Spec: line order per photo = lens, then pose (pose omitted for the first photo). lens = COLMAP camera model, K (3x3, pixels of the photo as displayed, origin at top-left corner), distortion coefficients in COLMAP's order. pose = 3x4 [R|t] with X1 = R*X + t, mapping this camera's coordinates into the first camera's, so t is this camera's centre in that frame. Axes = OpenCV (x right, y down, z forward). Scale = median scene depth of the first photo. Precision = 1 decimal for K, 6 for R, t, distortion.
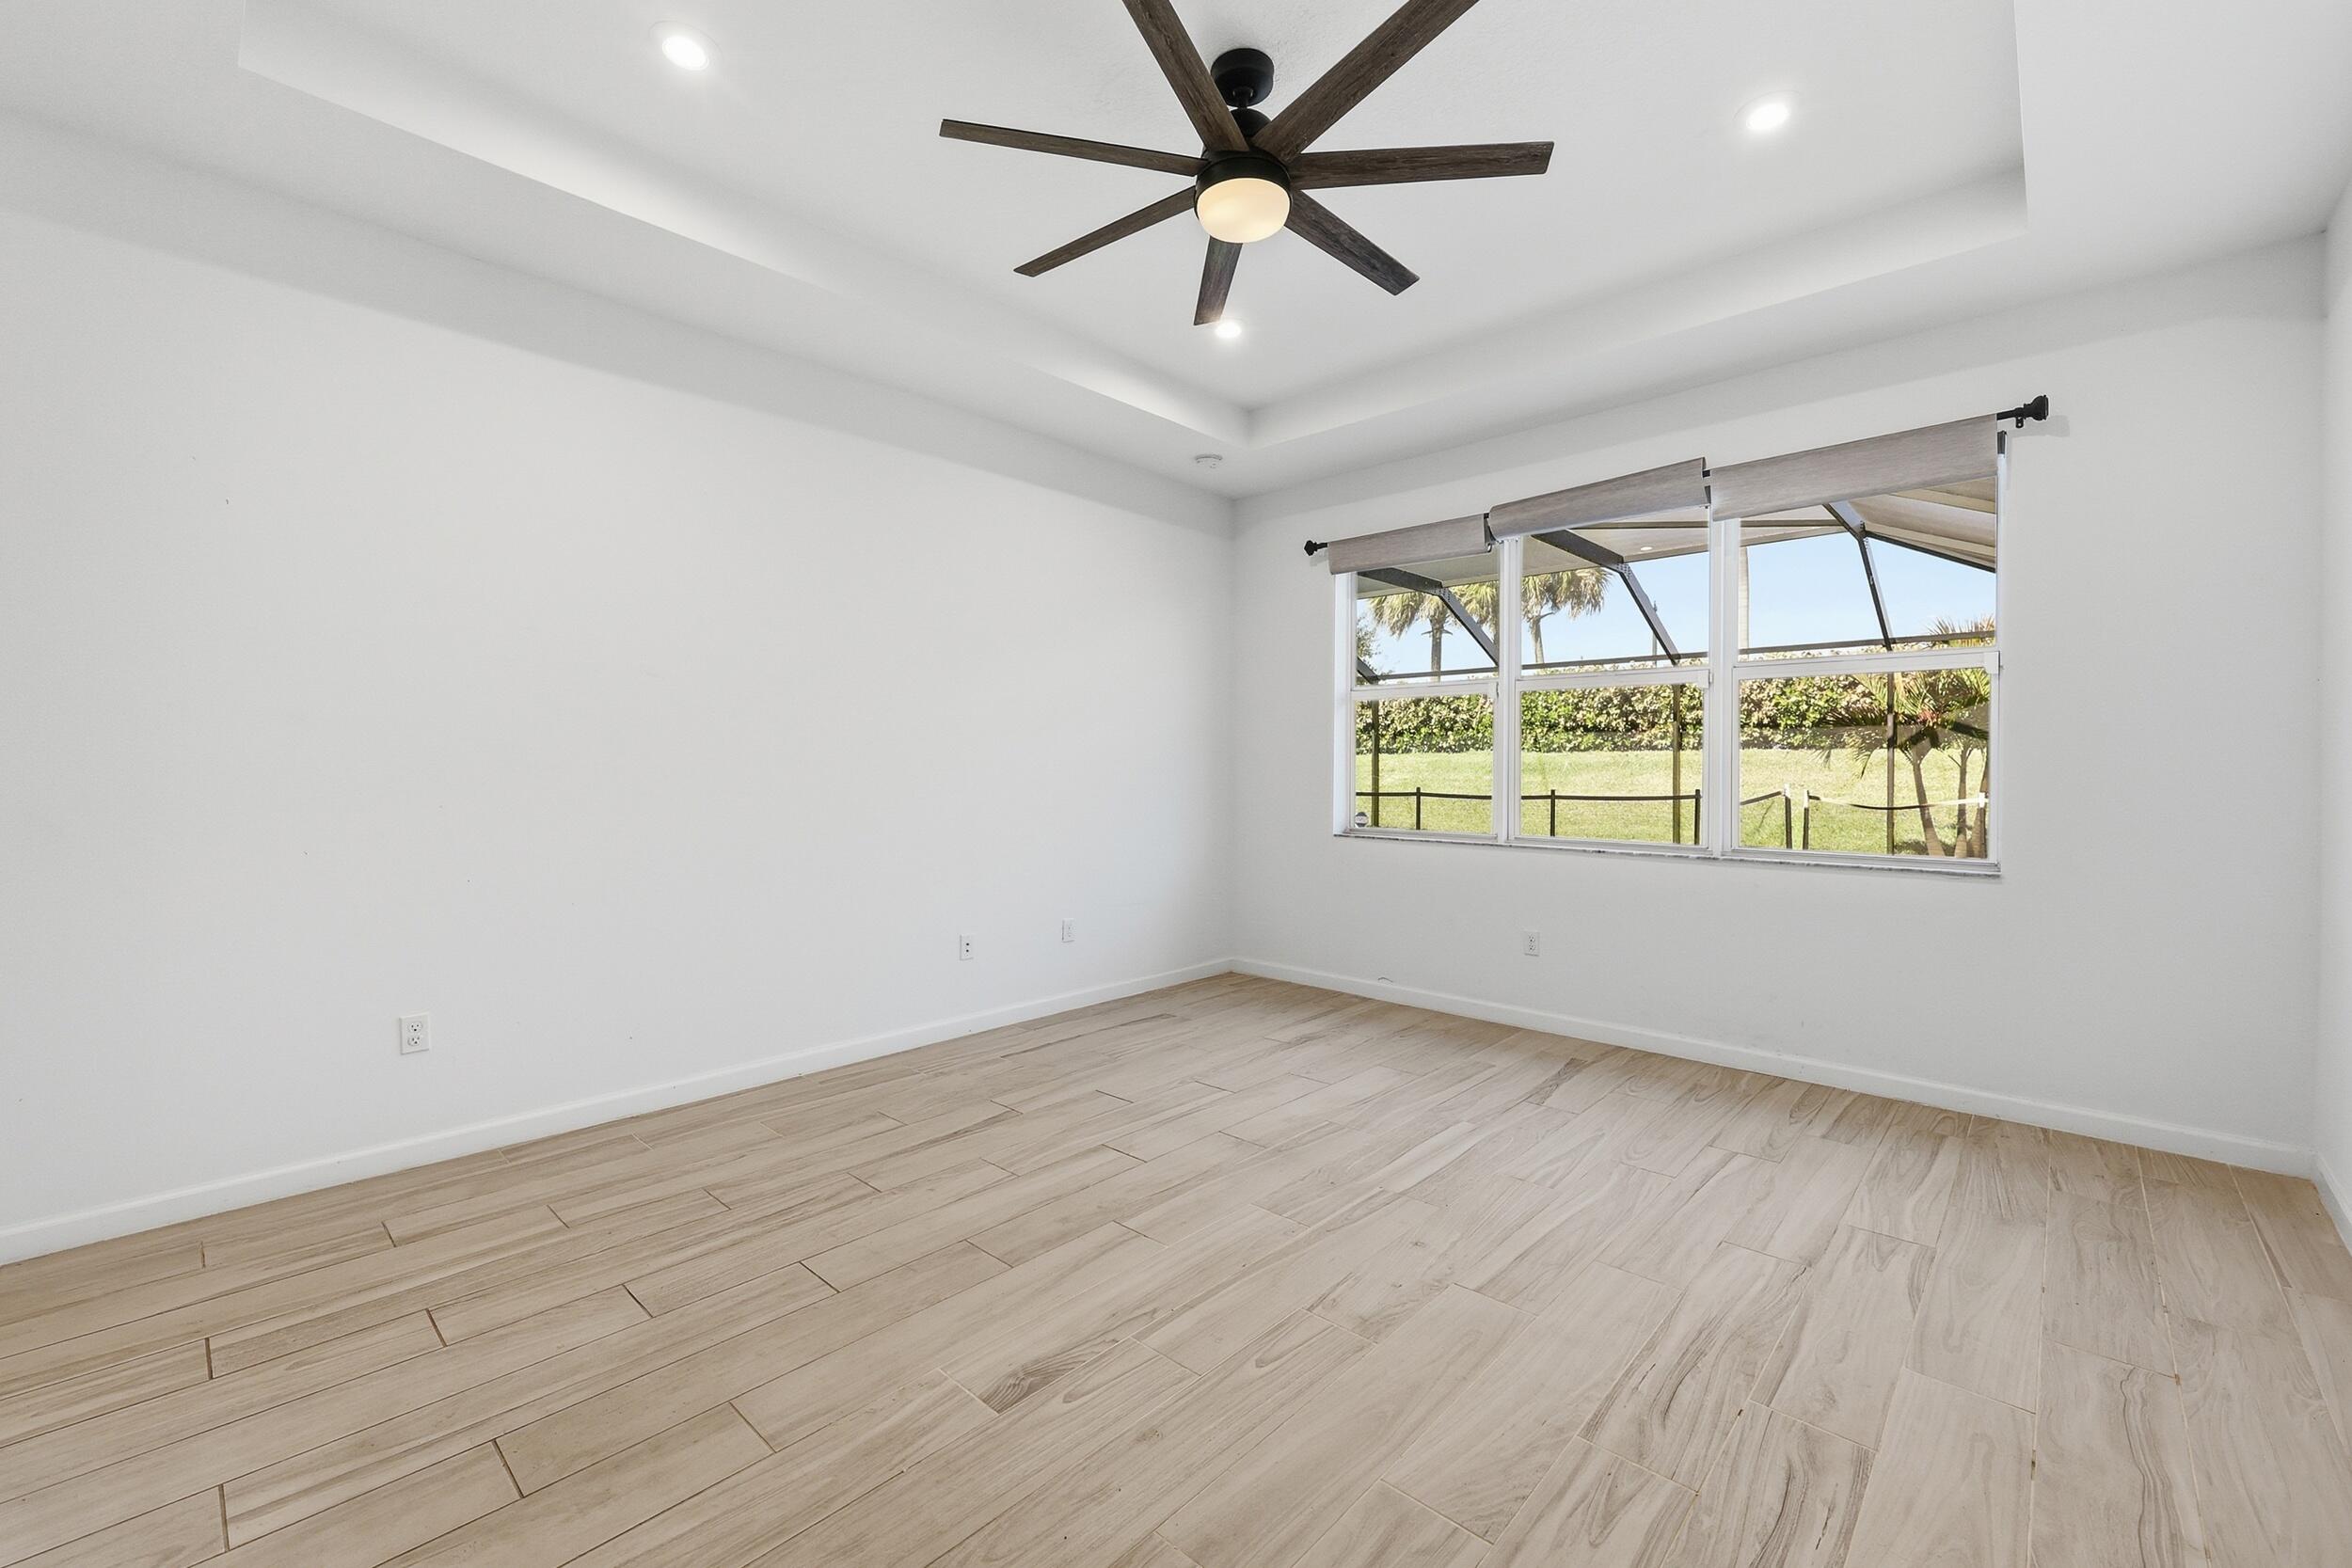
lens RADIAL K [[956.7, 0, 1169.5], [0, 956.7, 781.5], [0, 0, 1]] dist [-0.001316, -0.000125]
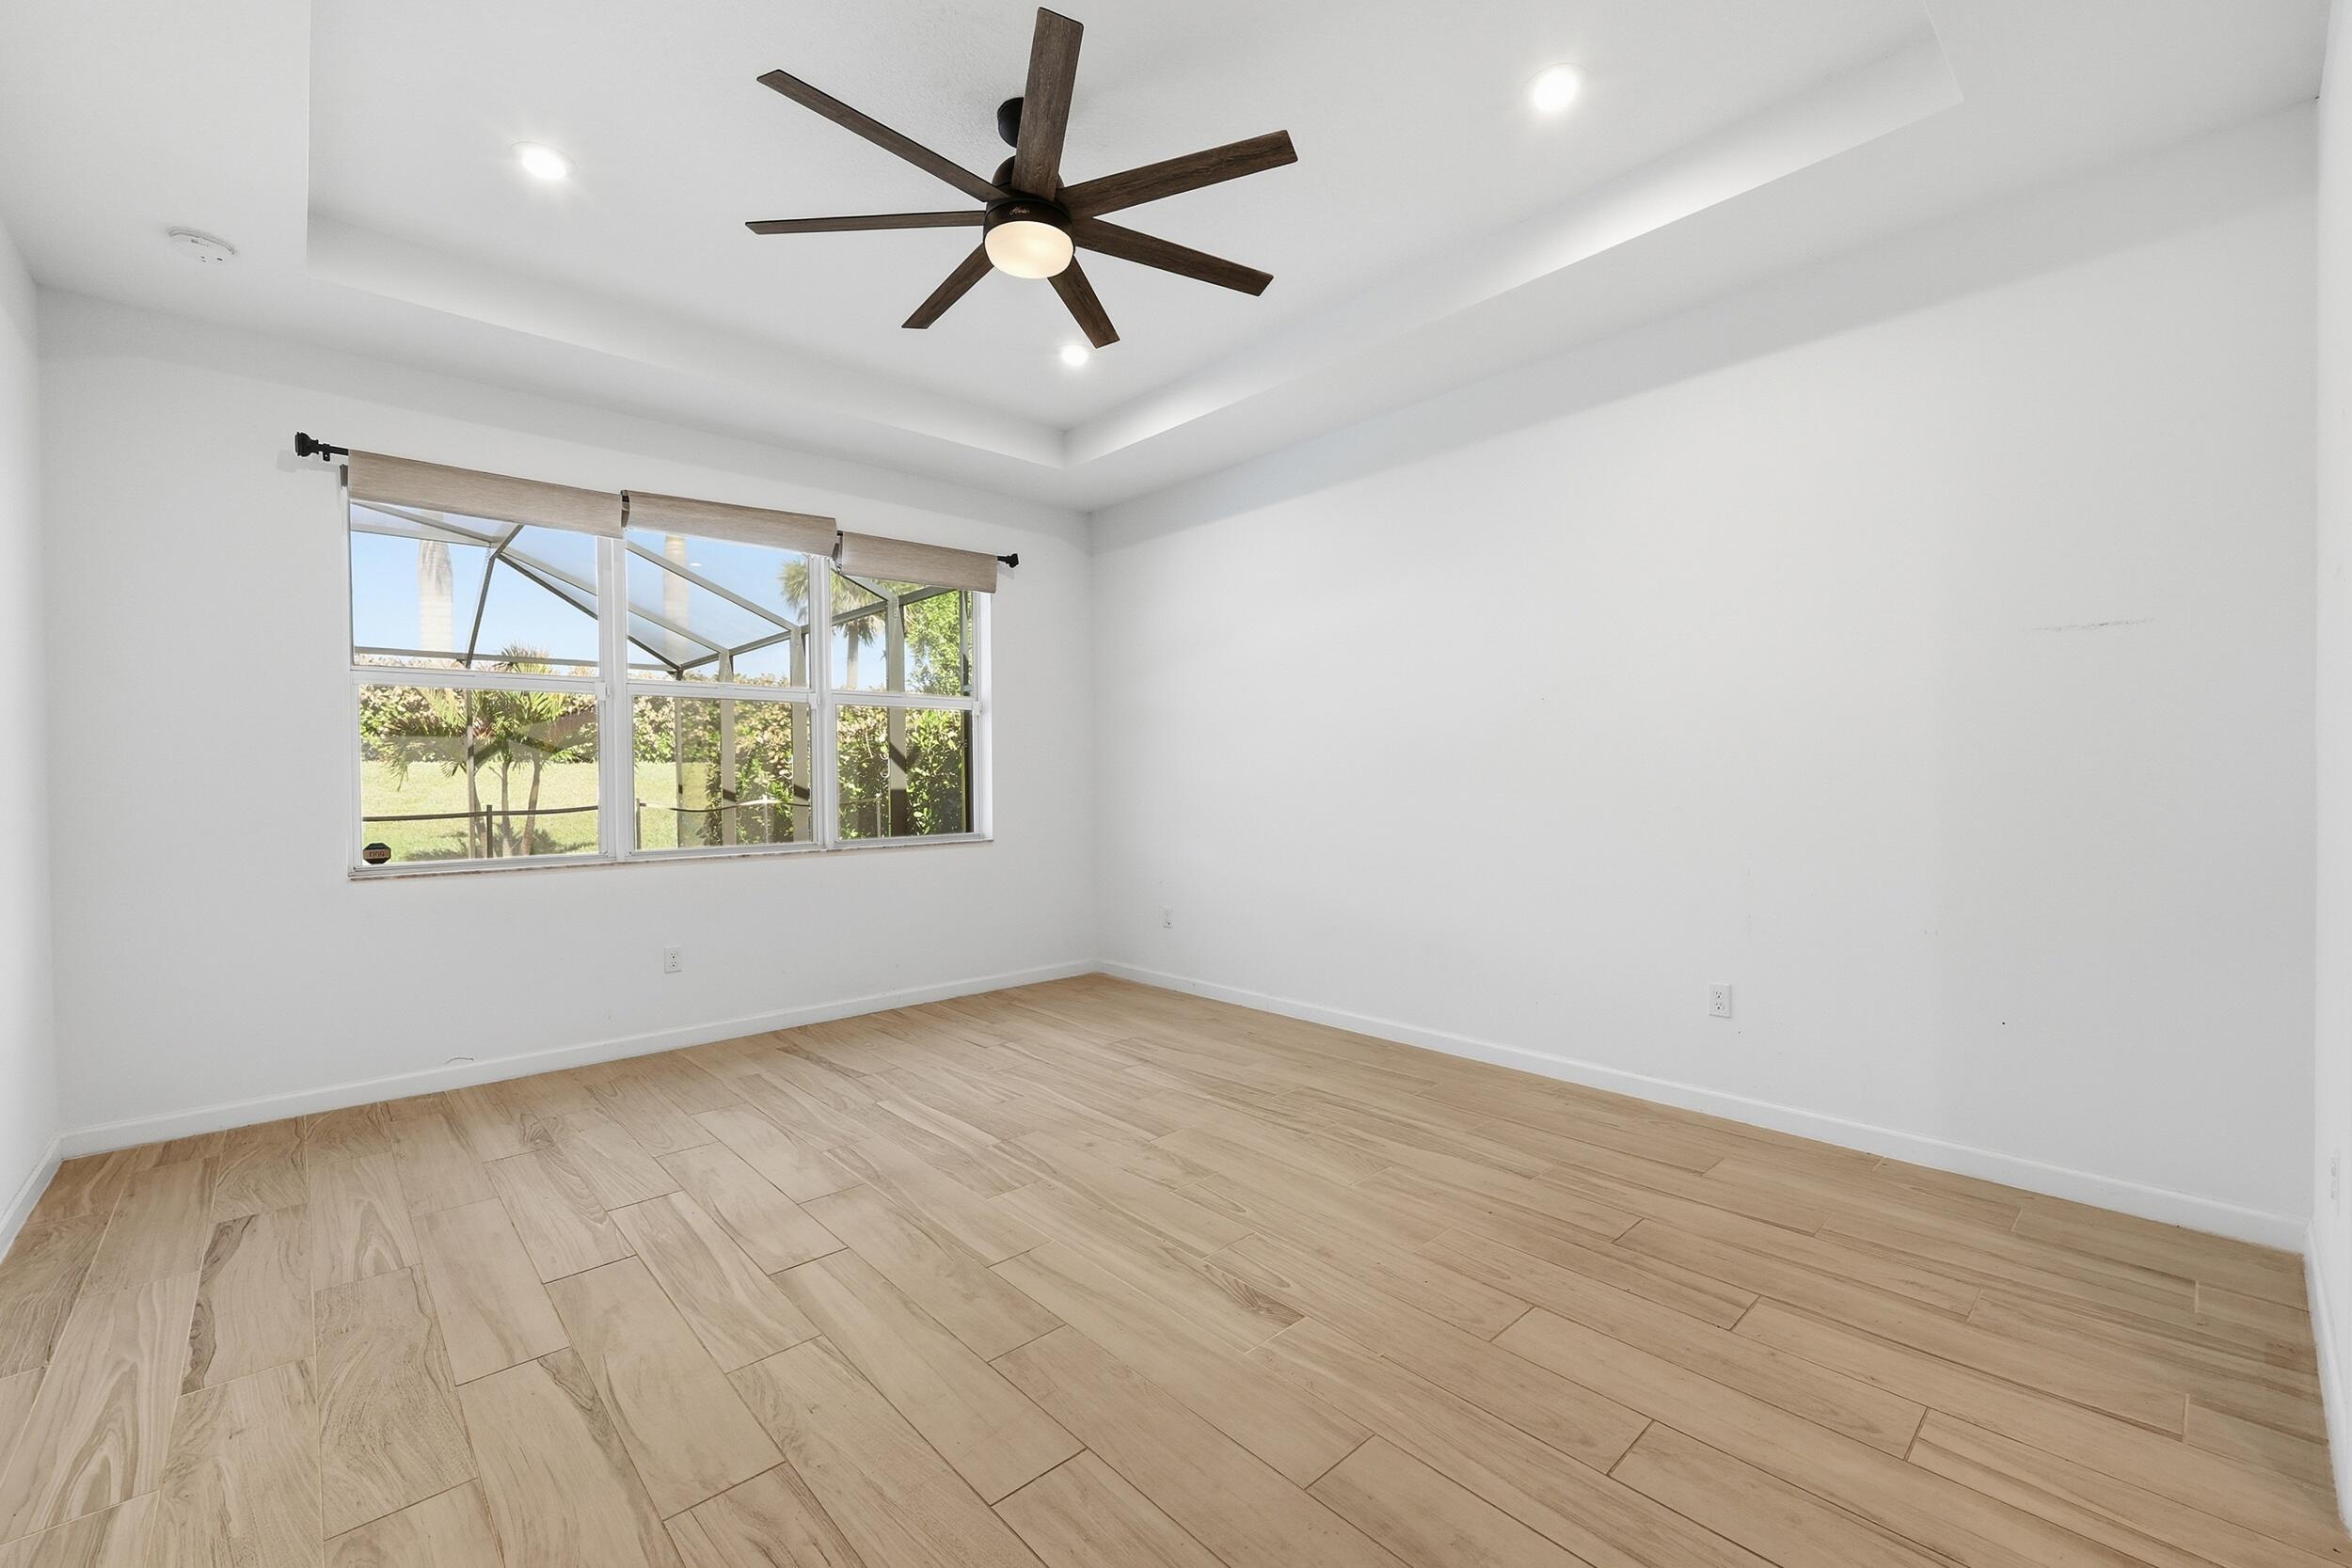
lens RADIAL K [[969.2, 0, 1187.2], [0, 969.2, 777.5], [0, 0, 1]] dist [-0.001059, -0.000128]
pose [[0.064892, -0.006373, 0.997872, -0.966200], [0.025254, 0.999670, 0.004742, -0.005097], [-0.997573, 0.024892, 0.065032, 0.742324]]
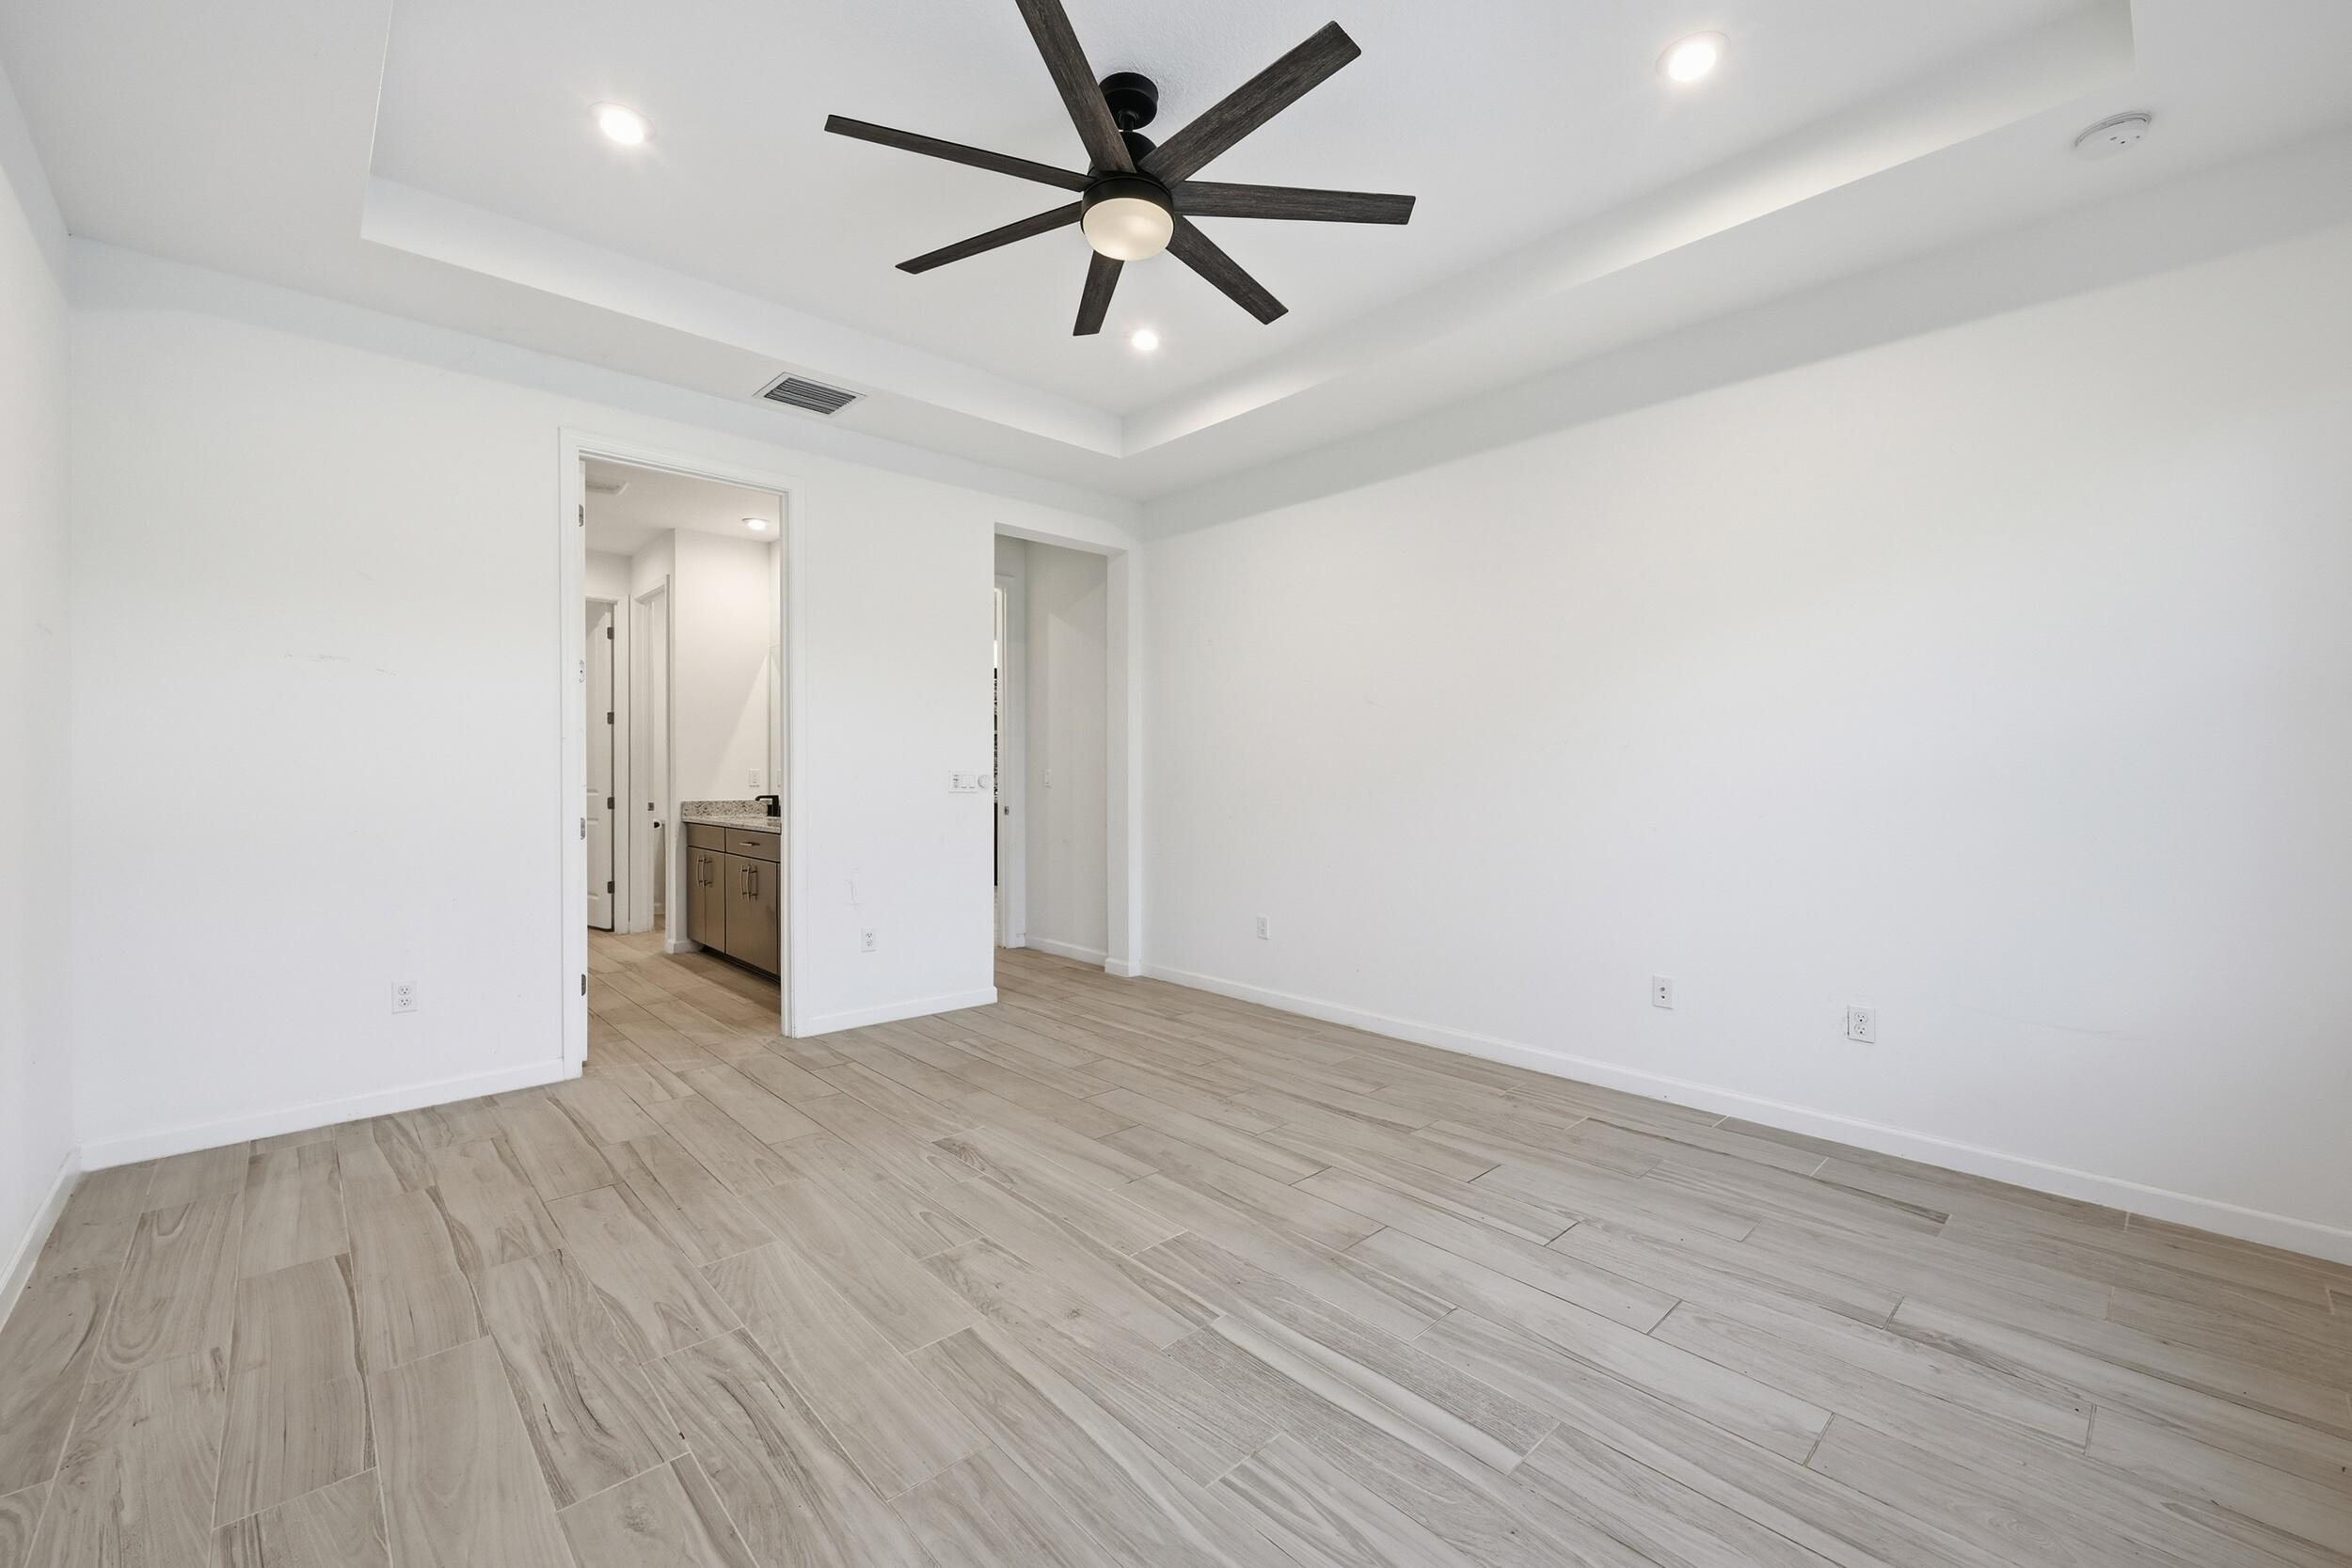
lens RADIAL K [[972.6, 0, 1174.3], [0, 972.6, 771.3], [0, 0, 1]] dist [-0.001568, -0.000109]
pose [[-0.072626, -0.003996, -0.997351, 1.081649], [-0.018625, 0.999823, -0.002650, -0.005093], [0.997185, 0.018384, -0.072688, 1.094550]]
